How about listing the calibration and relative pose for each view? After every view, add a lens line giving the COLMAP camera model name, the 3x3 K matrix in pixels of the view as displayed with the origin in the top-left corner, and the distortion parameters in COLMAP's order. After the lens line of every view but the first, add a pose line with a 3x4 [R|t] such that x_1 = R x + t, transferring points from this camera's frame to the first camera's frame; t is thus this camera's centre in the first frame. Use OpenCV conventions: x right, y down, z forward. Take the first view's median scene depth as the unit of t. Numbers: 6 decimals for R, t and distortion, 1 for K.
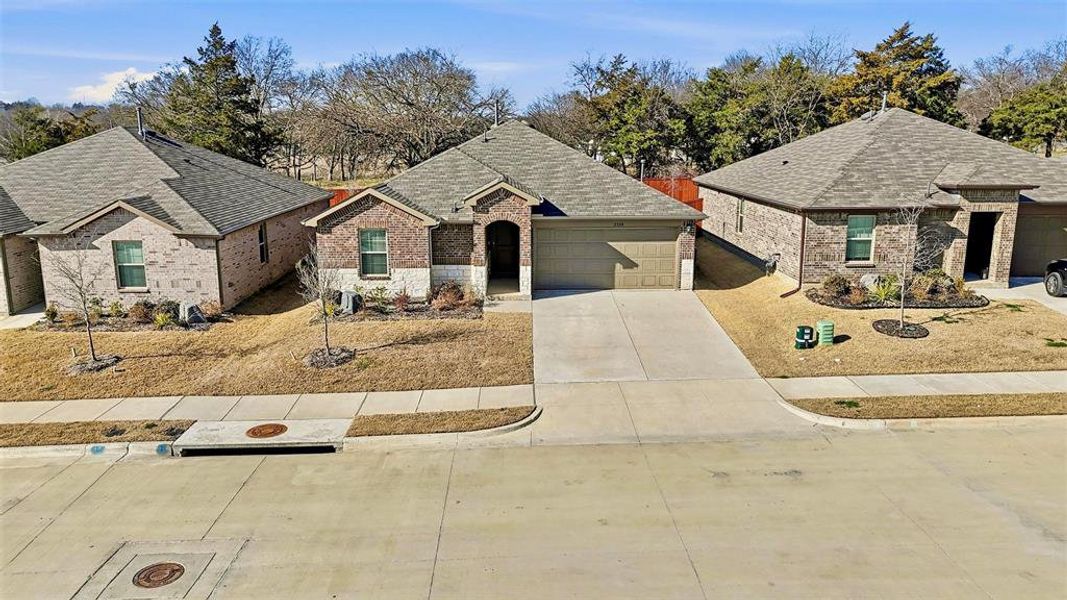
lens RADIAL K [[768.2, 0, 533.5], [0, 768.2, 300.0], [0, 0, 1]] dist [0.092368, -0.088751]
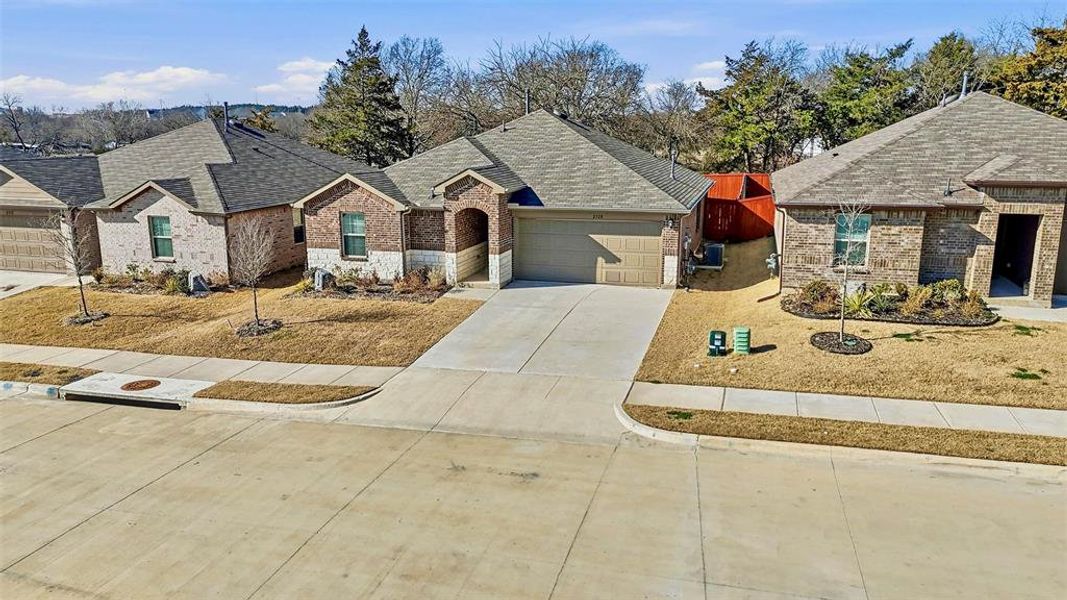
lens RADIAL K [[768.2, 0, 533.5], [0, 768.2, 300.0], [0, 0, 1]] dist [0.092368, -0.088751]
pose [[0.956292, 0.061792, -0.285810, 0.338948], [-0.061053, 0.998068, 0.011505, 0.000038], [0.285969, 0.006448, 0.958217, 0.061547]]
